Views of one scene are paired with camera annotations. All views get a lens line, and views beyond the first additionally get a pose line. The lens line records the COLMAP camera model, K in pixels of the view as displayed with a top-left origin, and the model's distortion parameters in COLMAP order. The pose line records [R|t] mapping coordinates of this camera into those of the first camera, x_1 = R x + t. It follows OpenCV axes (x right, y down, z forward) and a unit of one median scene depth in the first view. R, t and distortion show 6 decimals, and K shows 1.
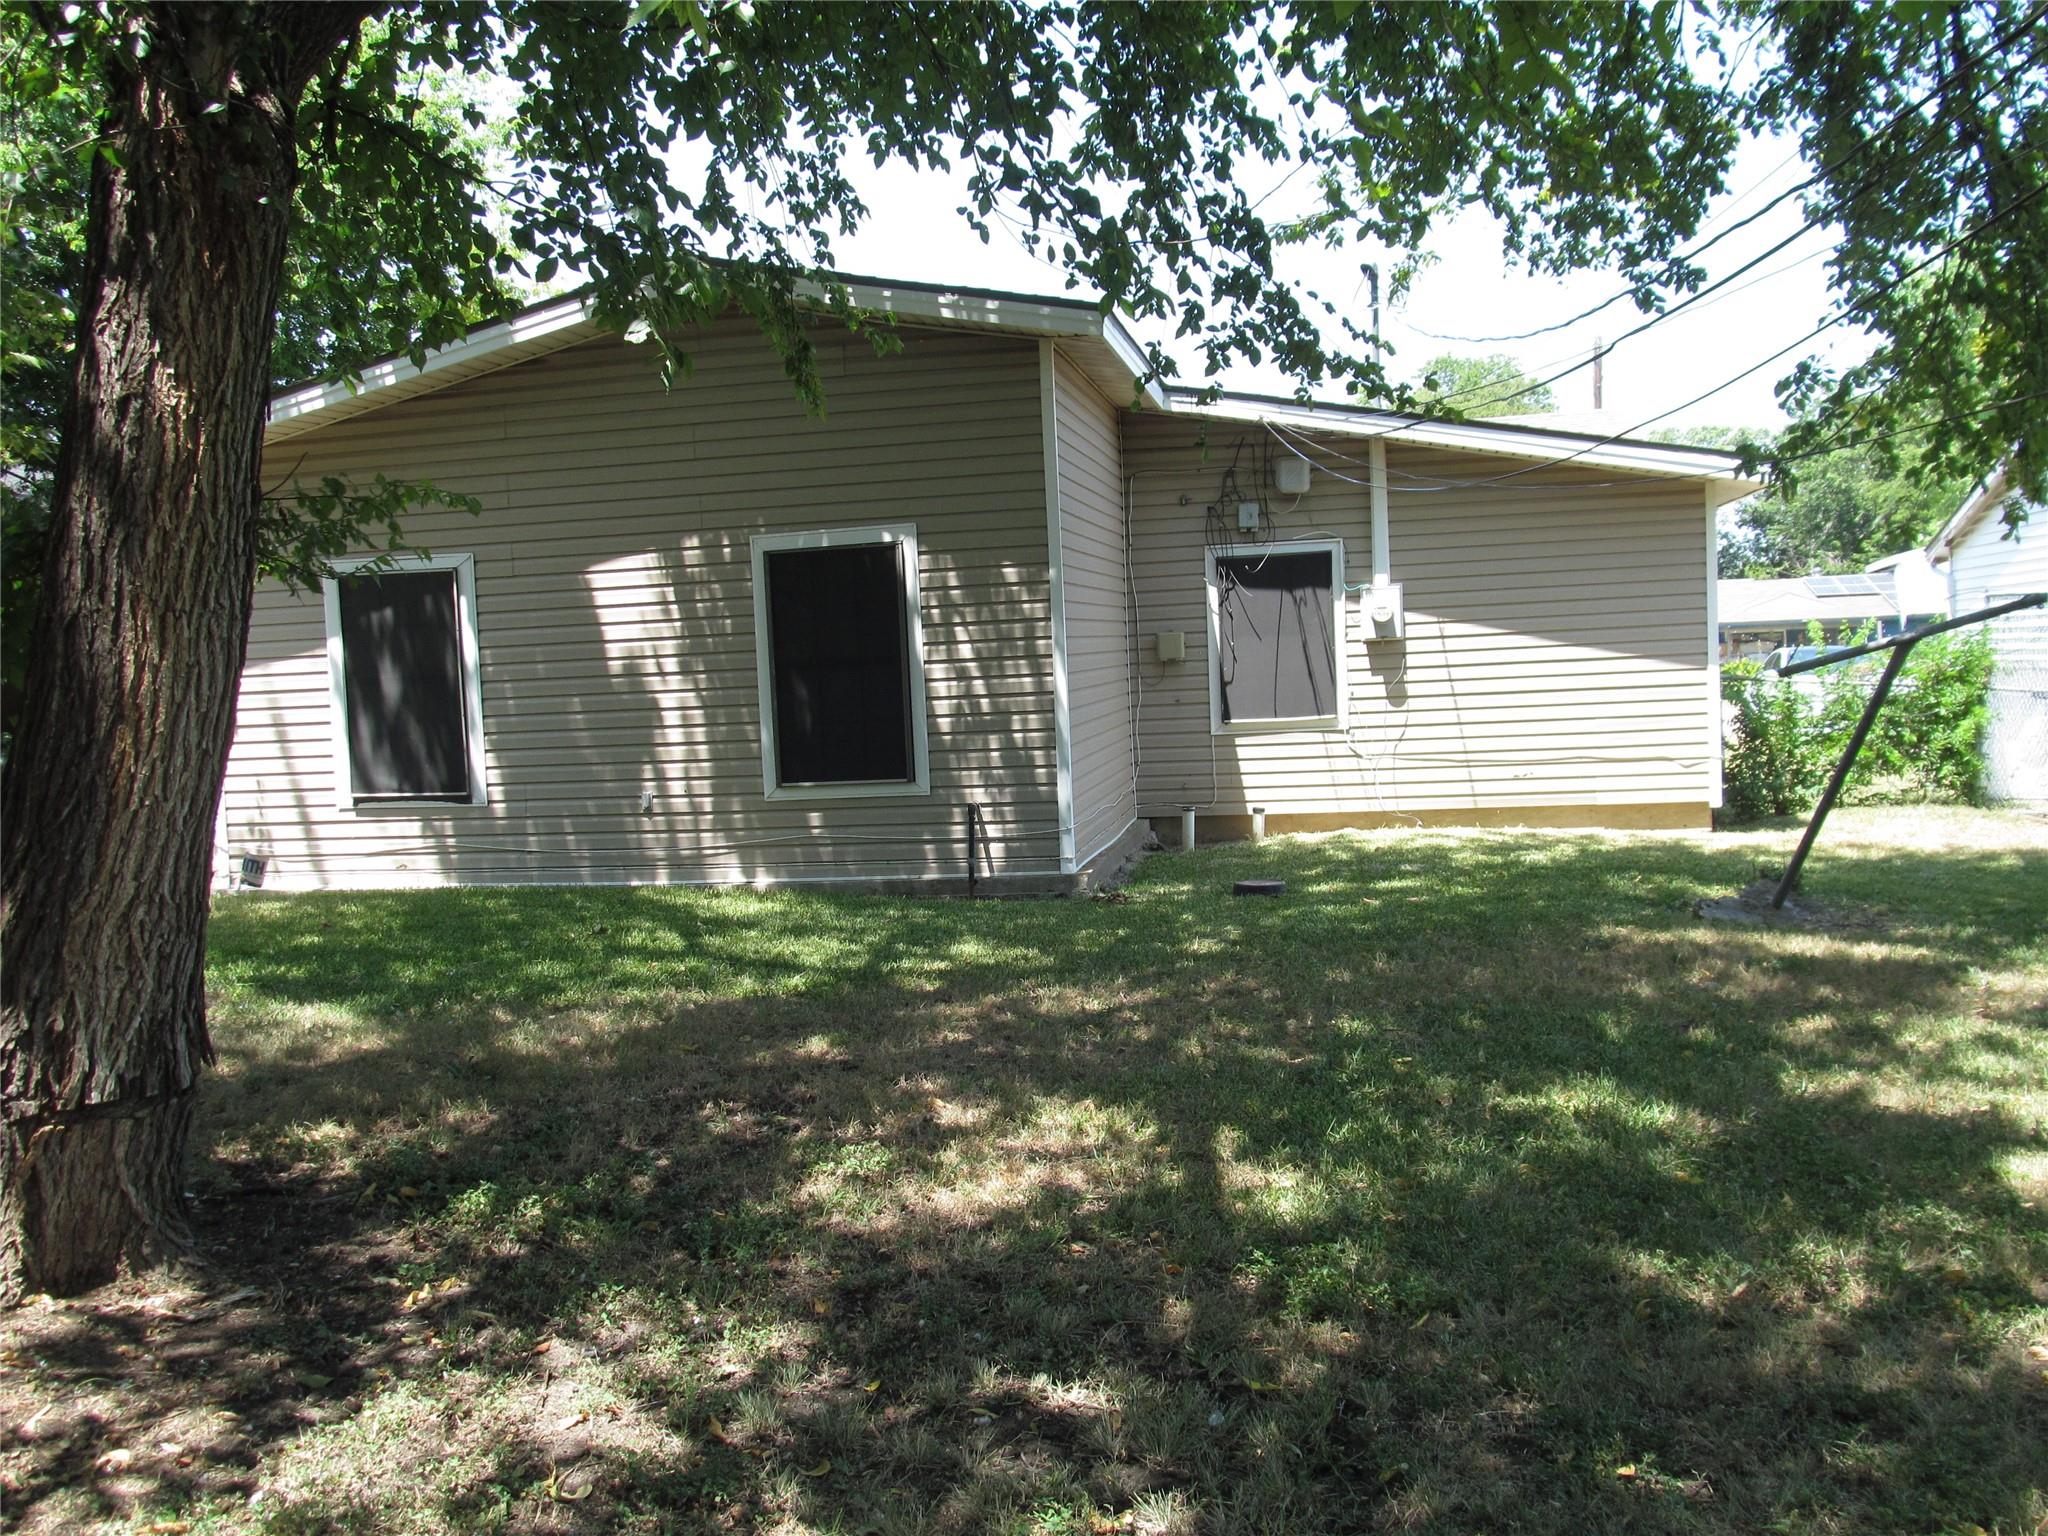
lens RADIAL K [[1702.5, 0, 1021.2], [0, 1702.5, 780.6], [0, 0, 1]] dist [-0.040613, -0.003614]
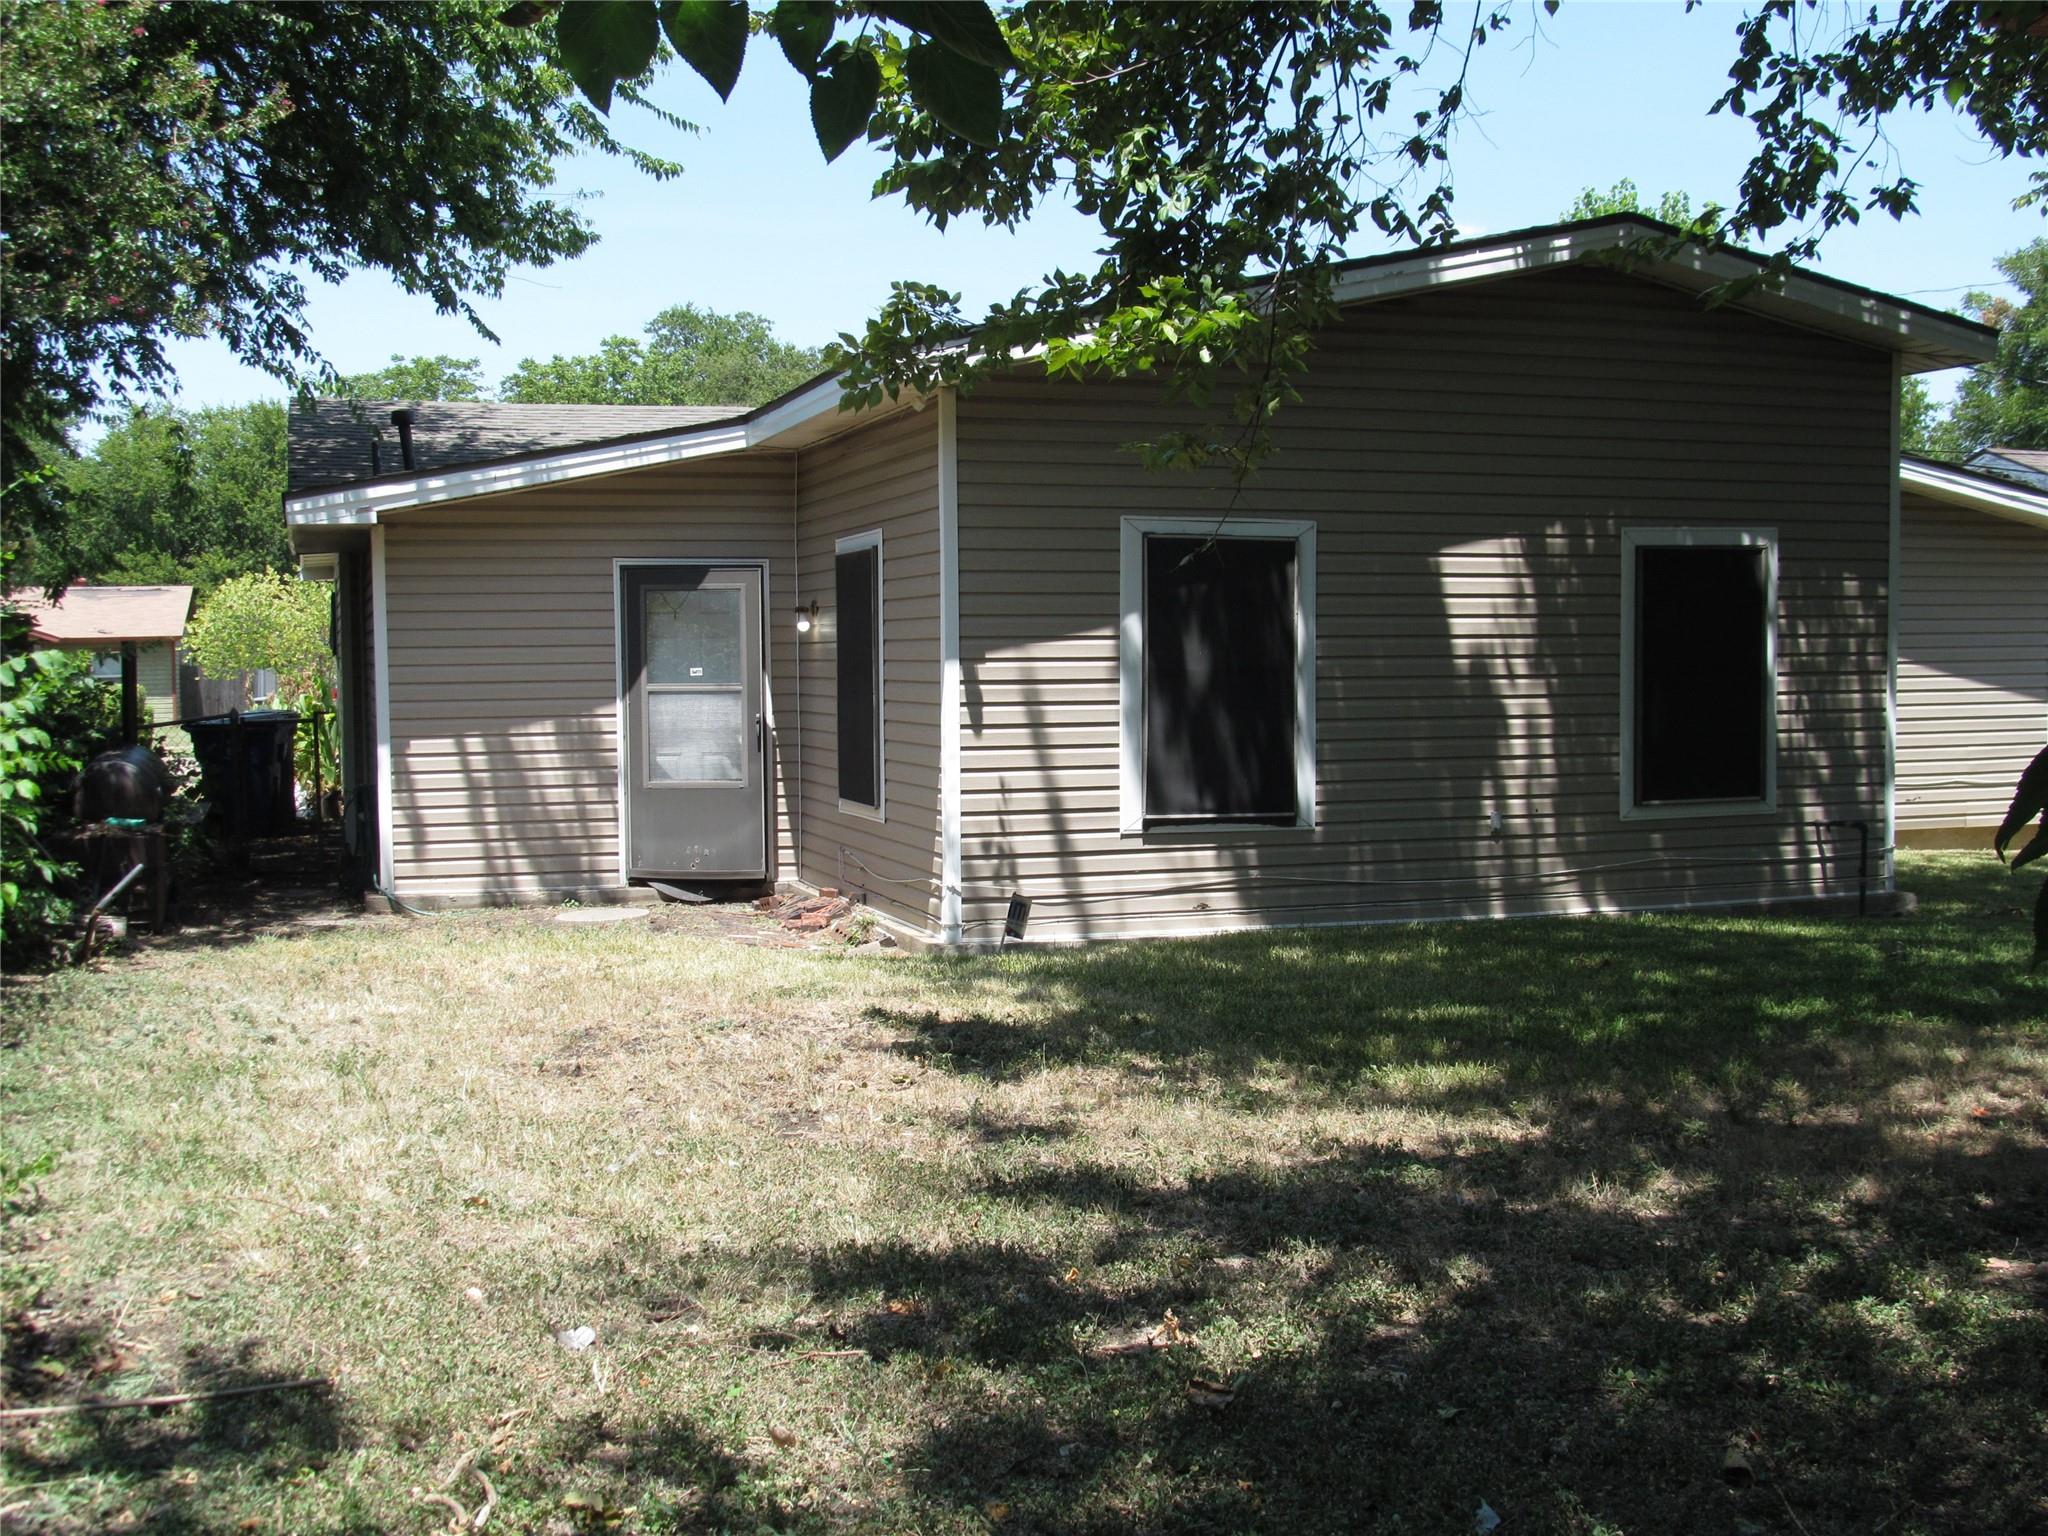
lens RADIAL K [[2159.1, 0, 1011.9], [0, 2159.1, 781.8], [0, 0, 1]] dist [-0.082450, 0.017629]
pose [[0.866634, 0.007752, 0.498885, -0.964021], [0.004165, 0.999732, -0.022770, 0.015228], [-0.498928, 0.021811, 0.866369, 0.168274]]
